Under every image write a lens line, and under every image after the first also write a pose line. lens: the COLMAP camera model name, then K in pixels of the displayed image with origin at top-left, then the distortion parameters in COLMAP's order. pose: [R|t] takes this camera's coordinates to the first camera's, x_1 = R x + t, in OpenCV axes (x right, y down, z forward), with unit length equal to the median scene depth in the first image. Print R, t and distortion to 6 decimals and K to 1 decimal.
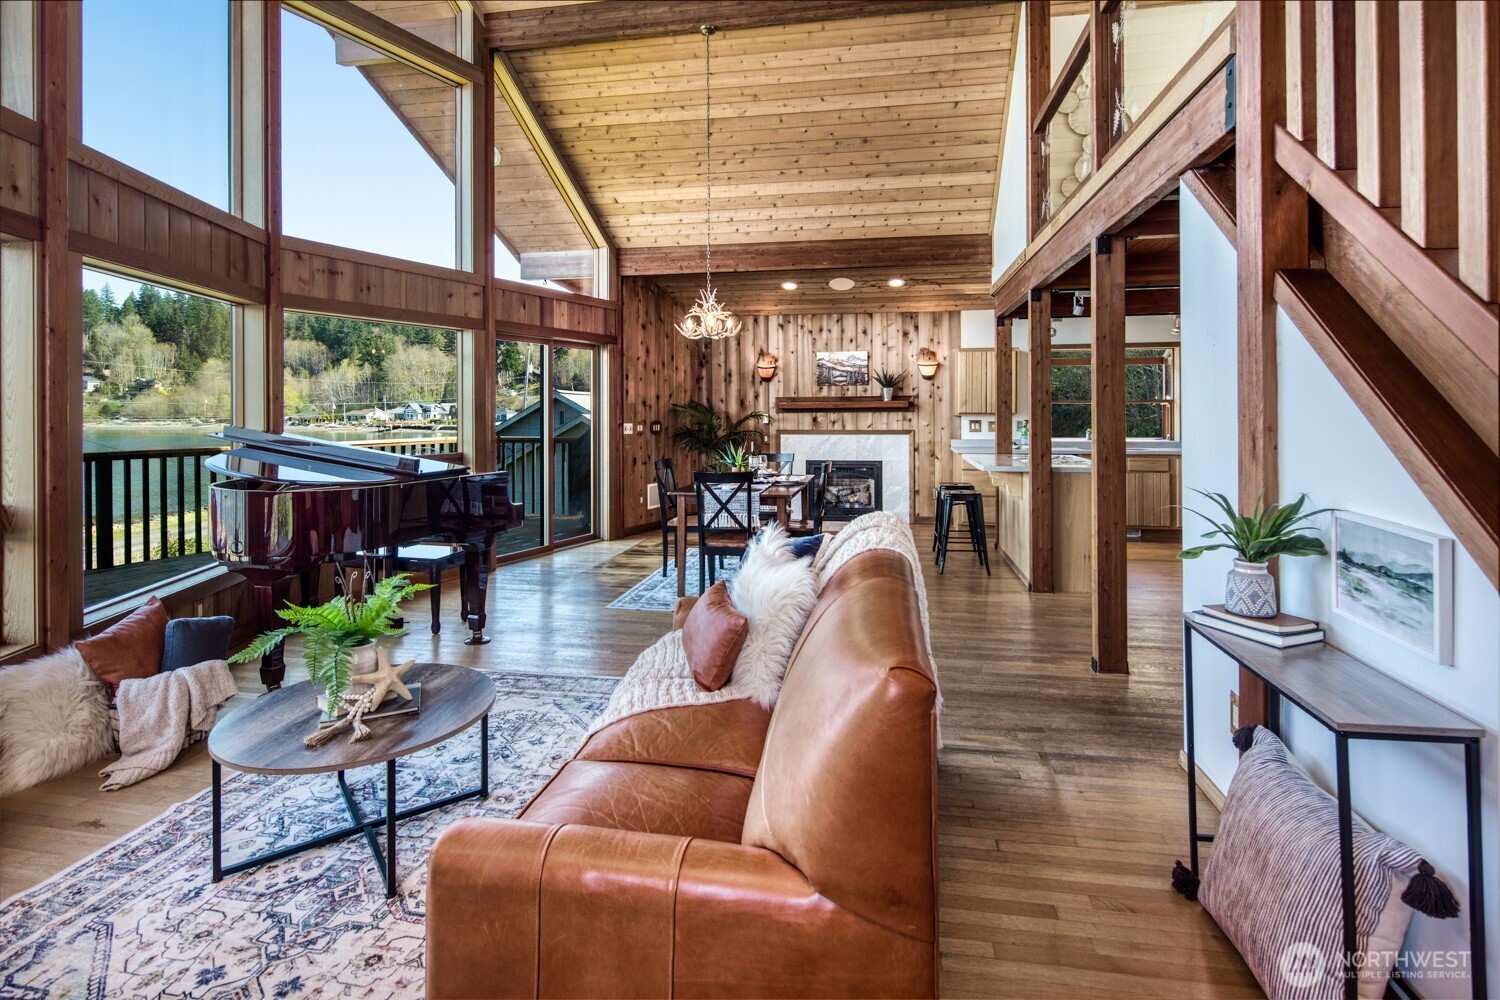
lens RADIAL K [[732.6, 0, 747.6], [0, 732.6, 401.5], [0, 0, 1]] dist [-0.000478, -0.000784]
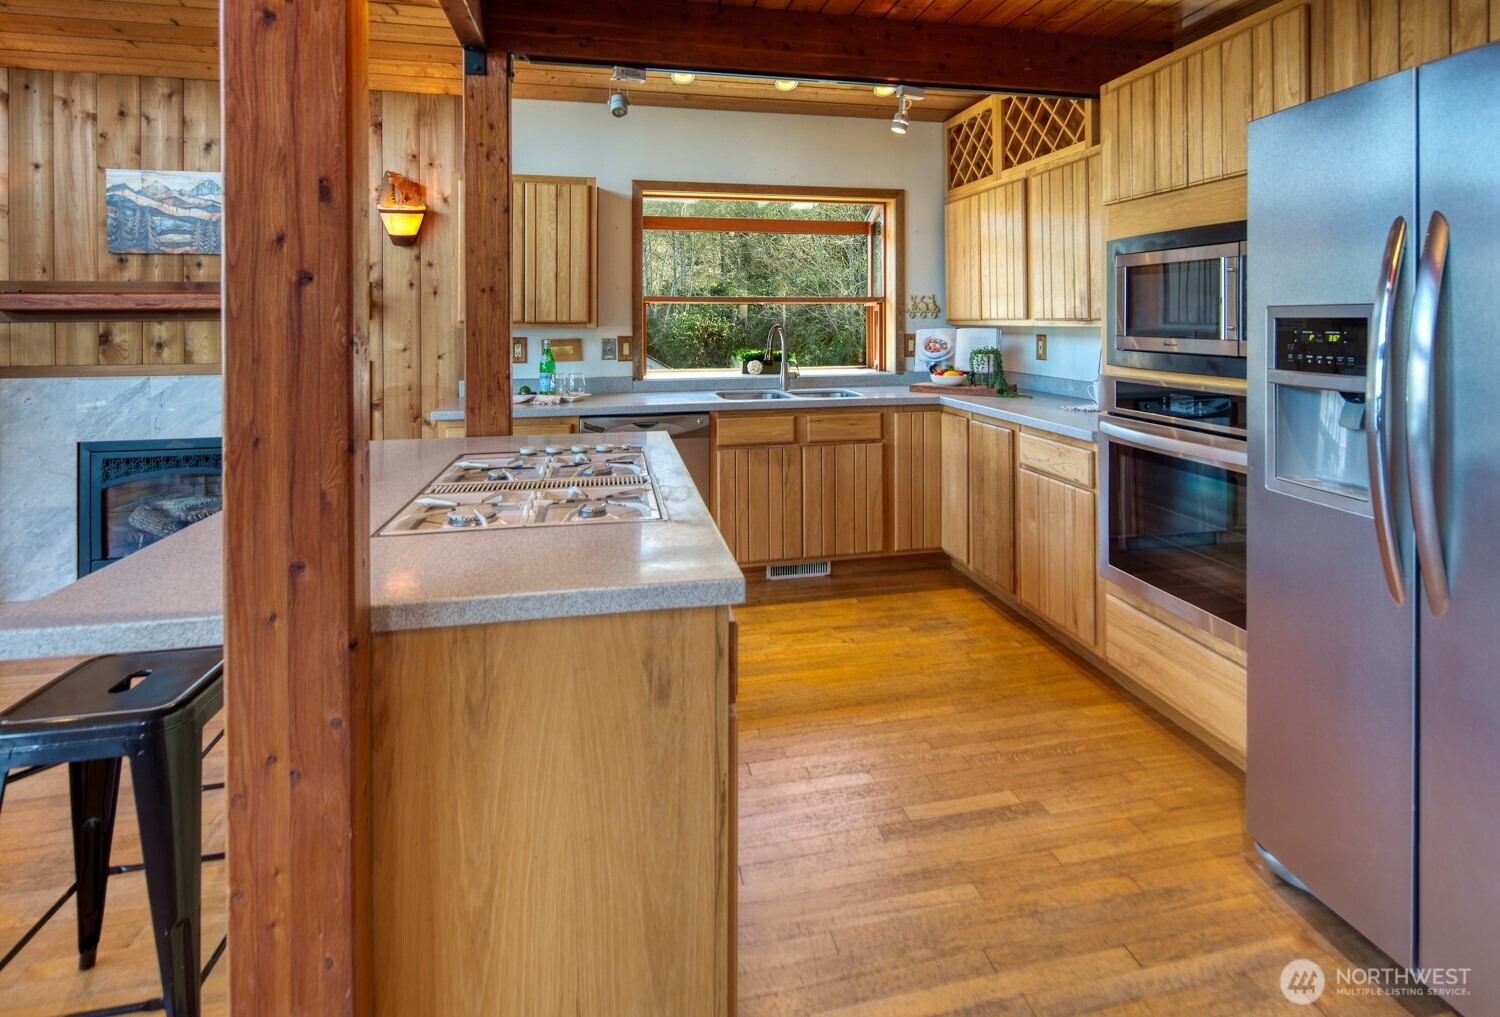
lens RADIAL K [[748.0, 0, 769.9], [0, 748.0, 319.6], [0, 0, 1]] dist [0.005972, 0.000202]
pose [[0.921661, 0.001016, 0.387995, 0.272874], [-0.004542, 0.999956, 0.008171, 0.009609], [-0.387970, -0.009293, 0.921625, 0.496908]]
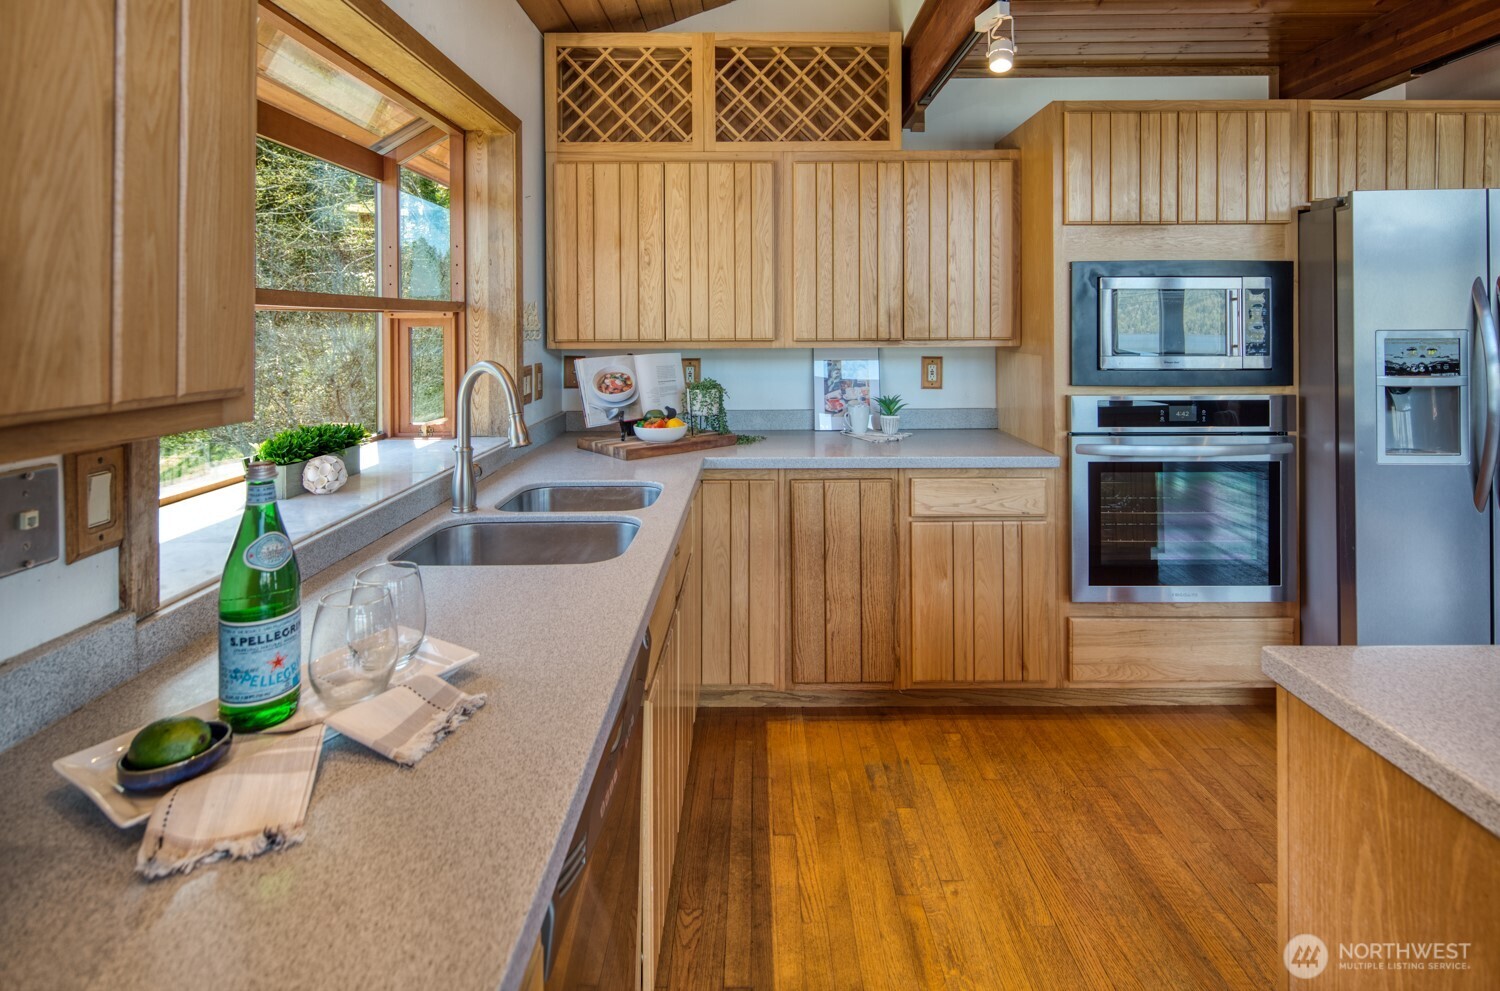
lens RADIAL K [[732.6, 0, 744.2], [0, 732.6, 335.8], [0, 0, 1]] dist [-0.000478, -0.000784]
pose [[-0.179189, 0.000152, 0.983815, 0.252009], [-0.004831, 0.999988, -0.001034, 0.010641], [-0.983803, -0.004939, -0.179186, 0.904228]]
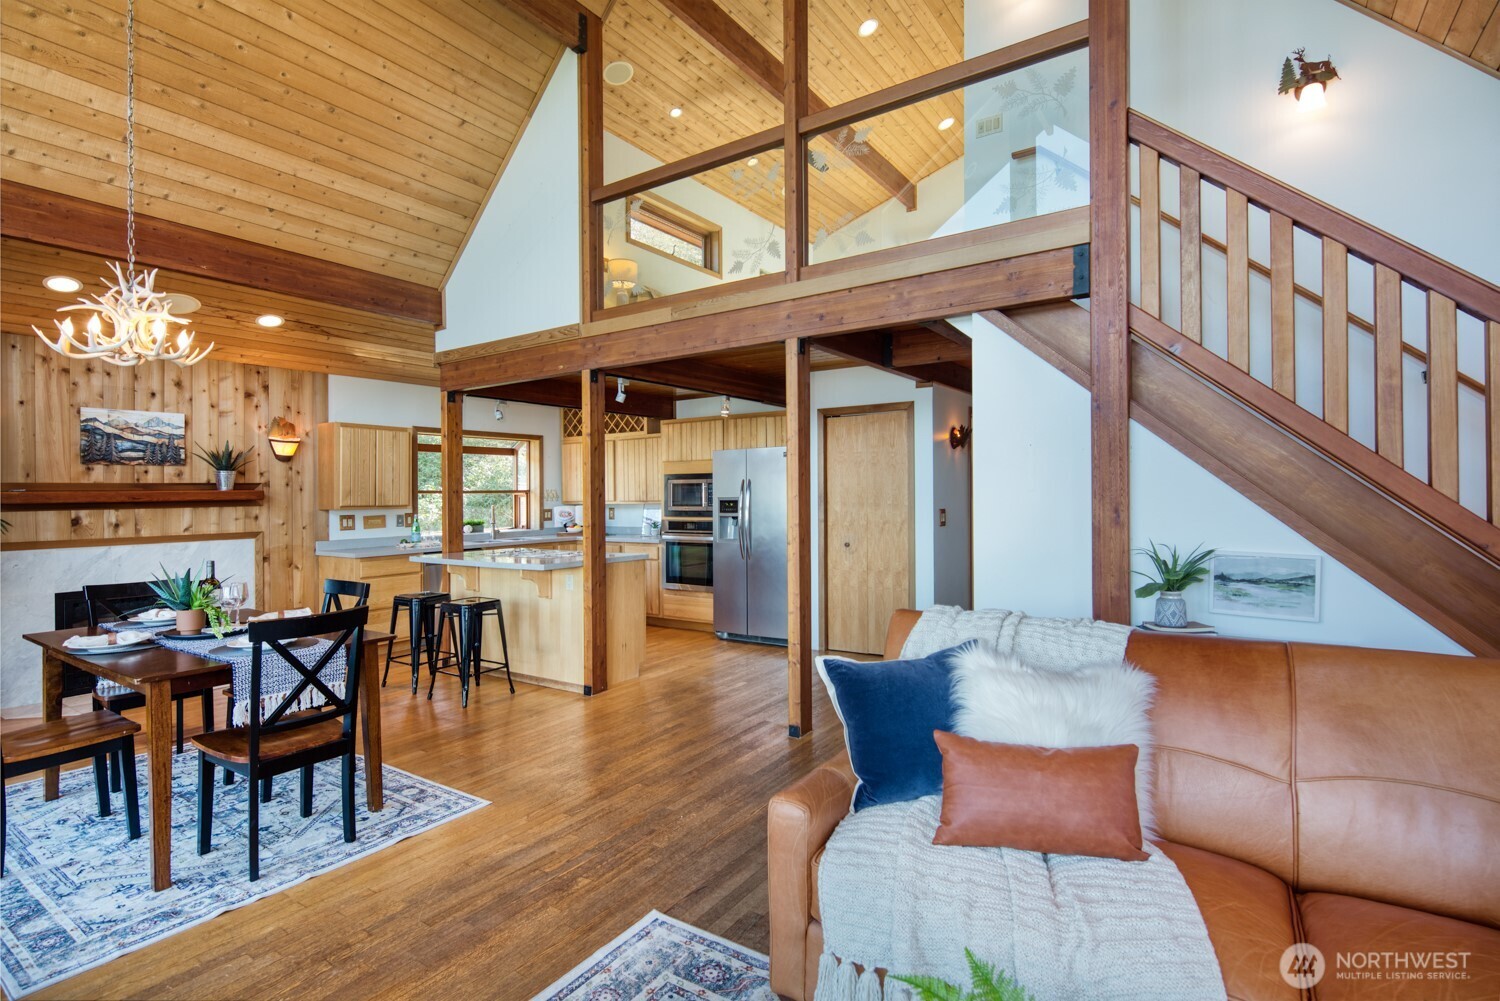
lens RADIAL K [[732.6, 0, 770.5], [0, 732.6, 492.9], [0, 0, 1]] dist [-0.000478, -0.000784]
pose [[0.387550, 0.001345, 0.921848, -0.237142], [0.001541, 0.999997, -0.002107, 0.003759], [-0.921847, 0.002237, 0.387547, 0.269704]]
